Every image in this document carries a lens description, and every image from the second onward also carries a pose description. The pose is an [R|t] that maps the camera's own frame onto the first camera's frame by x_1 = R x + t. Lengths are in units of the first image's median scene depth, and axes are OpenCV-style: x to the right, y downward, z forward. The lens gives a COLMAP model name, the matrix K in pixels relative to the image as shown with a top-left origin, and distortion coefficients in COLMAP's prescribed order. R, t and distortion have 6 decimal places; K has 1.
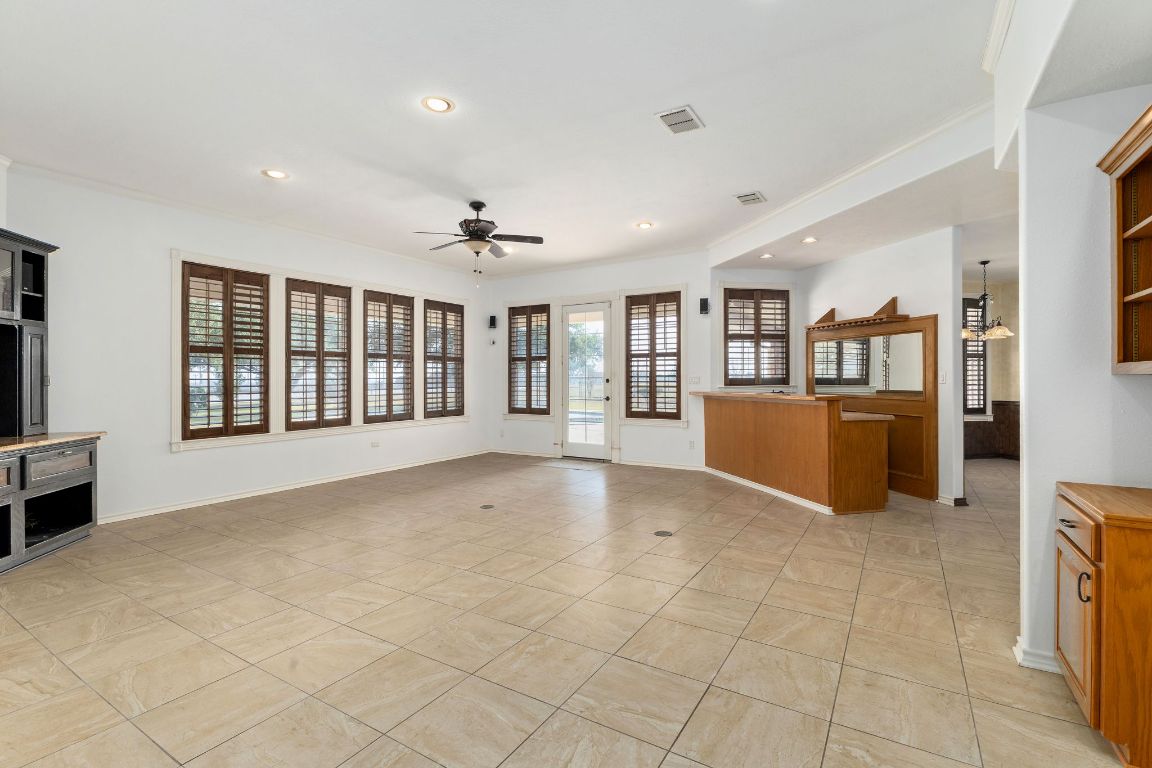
lens RADIAL K [[526.1, 0, 584.3], [0, 526.1, 378.7], [0, 0, 1]] dist [-0.002242, -0.004748]
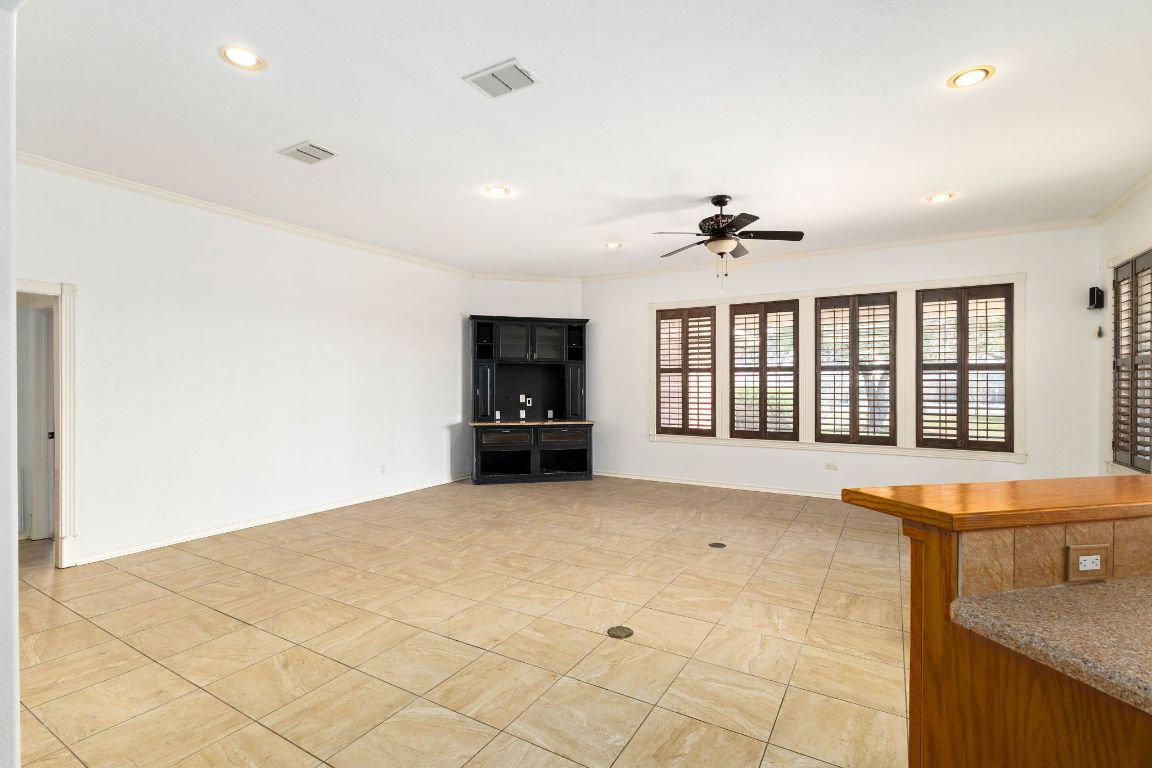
lens RADIAL K [[526.1, 0, 584.3], [0, 526.1, 378.7], [0, 0, 1]] dist [-0.002242, -0.004748]
pose [[0.019924, -0.006198, -0.999782, 0.824365], [-0.004998, 0.999968, -0.006298, -0.029087], [0.999789, 0.005123, 0.019893, 0.929806]]
